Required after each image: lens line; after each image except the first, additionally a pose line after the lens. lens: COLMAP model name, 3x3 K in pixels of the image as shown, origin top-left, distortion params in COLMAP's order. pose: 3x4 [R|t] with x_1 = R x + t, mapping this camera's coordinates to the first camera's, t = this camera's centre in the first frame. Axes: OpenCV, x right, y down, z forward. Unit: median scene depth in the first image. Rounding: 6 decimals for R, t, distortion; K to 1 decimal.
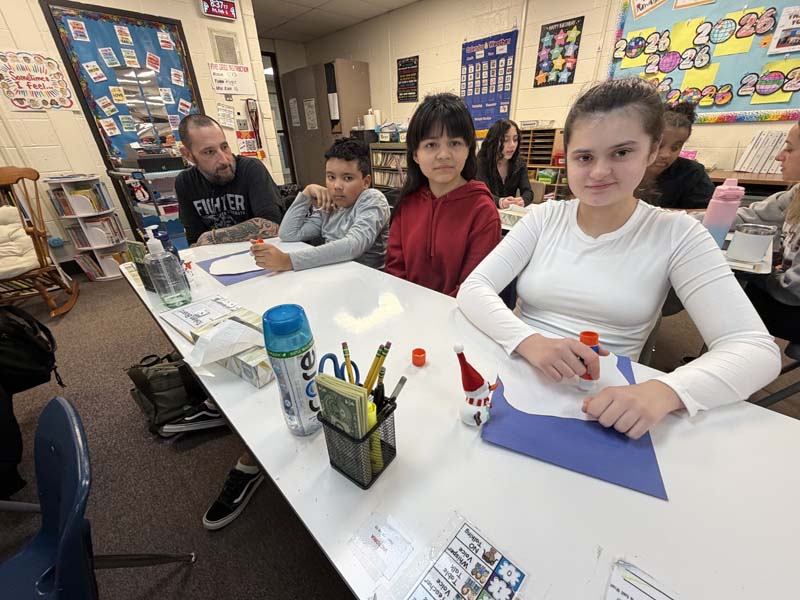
lens RADIAL K [[325.9, 0, 398.5], [0, 325.9, 303.6], [0, 0, 1]] dist [-0.007022, 0.000592]
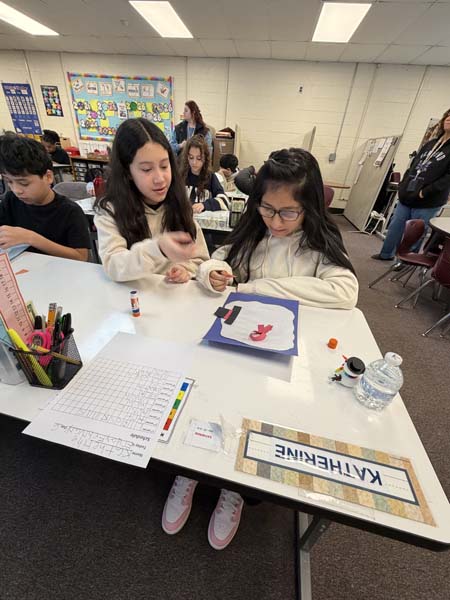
lens RADIAL K [[244.4, 0, 227.4], [0, 244.4, 299.1], [0, 0, 1]] dist [-0.007022, 0.000592]
pose [[0.820432, -0.206413, 0.533183, 0.301805], [0.168464, 0.978430, 0.119560, 0.516609], [-0.546361, -0.008268, 0.837509, -0.984302]]
